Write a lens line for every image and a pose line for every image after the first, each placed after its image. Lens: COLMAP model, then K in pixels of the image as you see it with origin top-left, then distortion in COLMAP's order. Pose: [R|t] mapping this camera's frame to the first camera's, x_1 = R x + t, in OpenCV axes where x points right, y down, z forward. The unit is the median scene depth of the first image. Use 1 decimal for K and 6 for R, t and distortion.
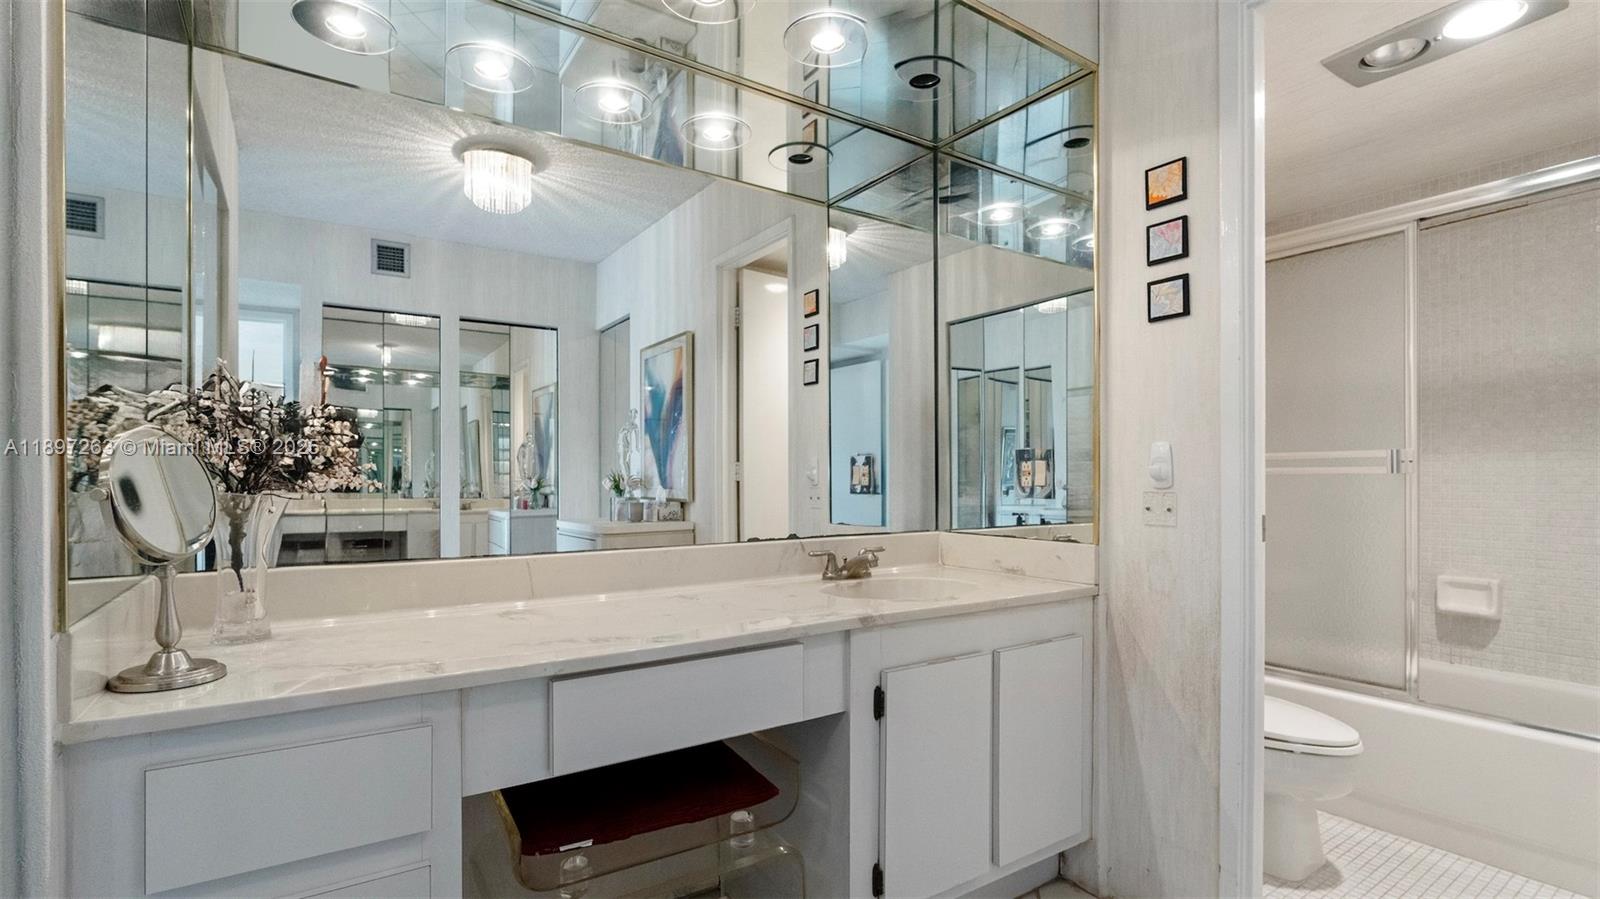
lens RADIAL K [[734.1, 0, 795.5], [0, 734.1, 476.0], [0, 0, 1]] dist [-0.012562, -0.000243]
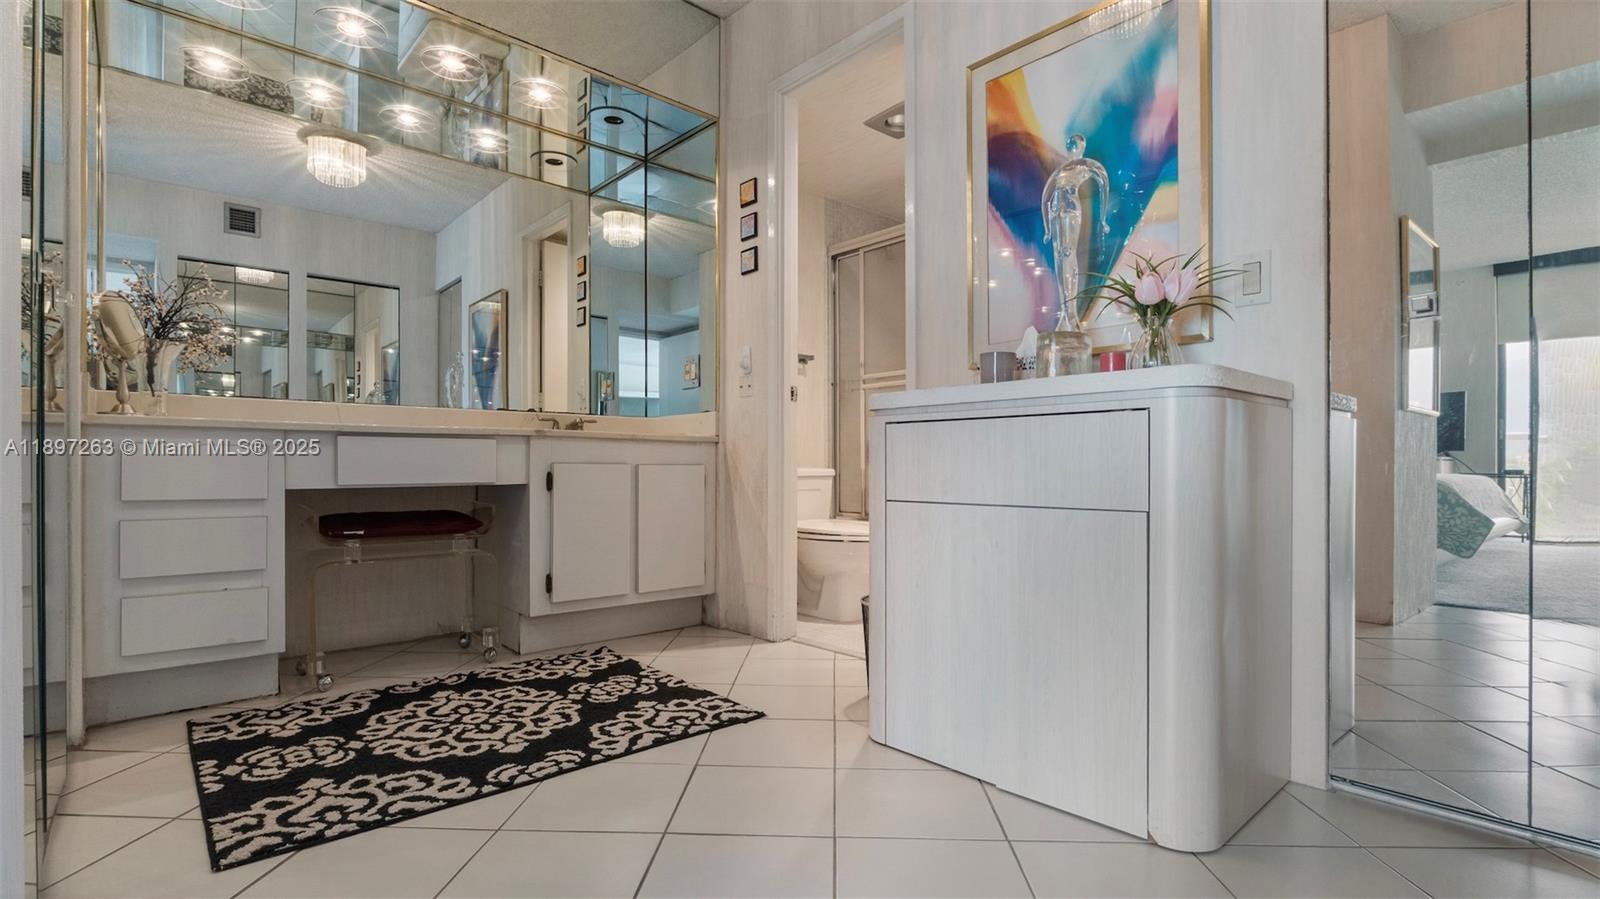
lens RADIAL K [[748.5, 0, 798.3], [0, 748.5, 463.3], [0, 0, 1]] dist [0.000591, -0.000085]
pose [[0.990711, 0.000579, 0.135983, 0.351931], [0.000262, 0.999981, -0.006164, 0.212803], [-0.135984, 0.006142, 0.990692, -0.654188]]
